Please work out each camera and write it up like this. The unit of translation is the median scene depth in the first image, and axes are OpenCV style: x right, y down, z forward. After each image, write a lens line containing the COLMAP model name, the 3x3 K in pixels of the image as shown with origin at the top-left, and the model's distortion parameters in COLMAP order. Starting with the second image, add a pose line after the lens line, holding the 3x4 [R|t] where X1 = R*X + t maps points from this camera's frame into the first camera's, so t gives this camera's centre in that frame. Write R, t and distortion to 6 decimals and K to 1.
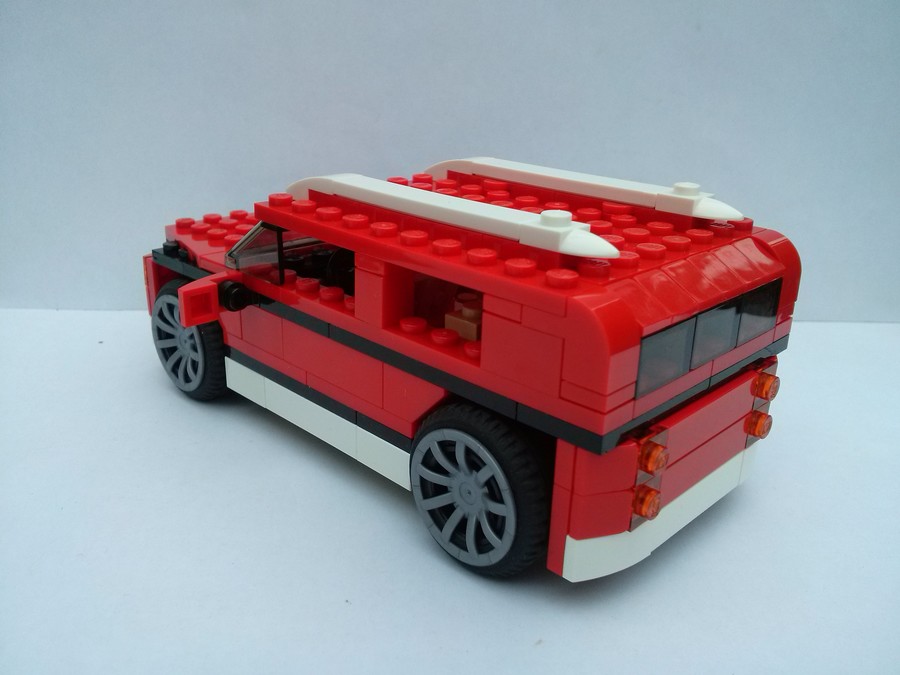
lens RADIAL K [[798.3, 0, 451.7], [0, 798.3, 340.7], [0, 0, 1]] dist [0.095750, -0.227073]
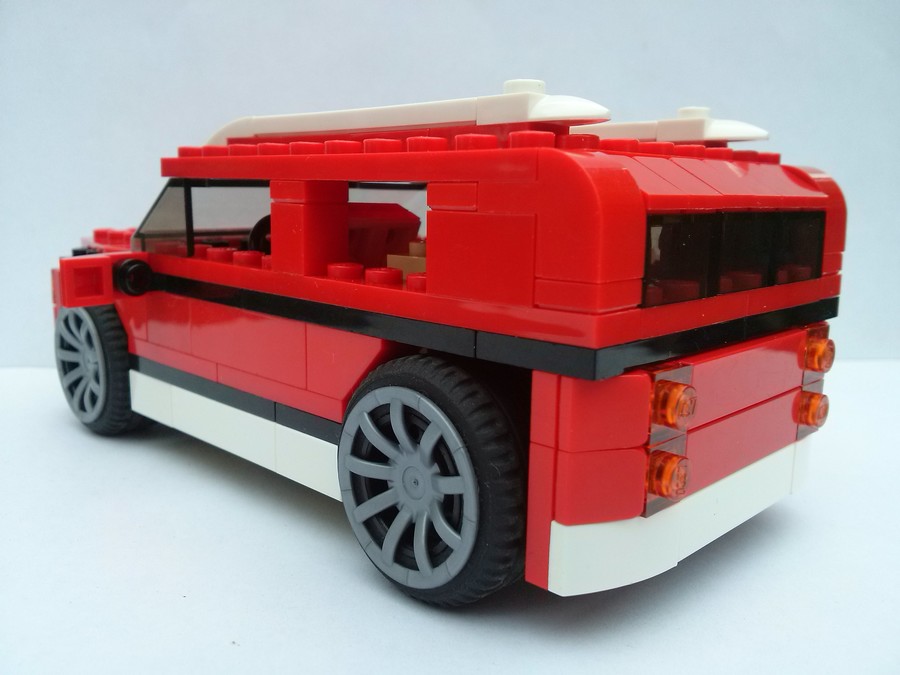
lens RADIAL K [[821.3, 0, 451.7], [0, 821.3, 338.5], [0, 0, 1]] dist [0.091230, -0.305630]
pose [[0.999918, -0.012074, -0.004320, 0.059539], [0.011071, 0.982814, -0.184267, 0.204180], [0.006471, 0.184204, 0.982867, 0.269122]]
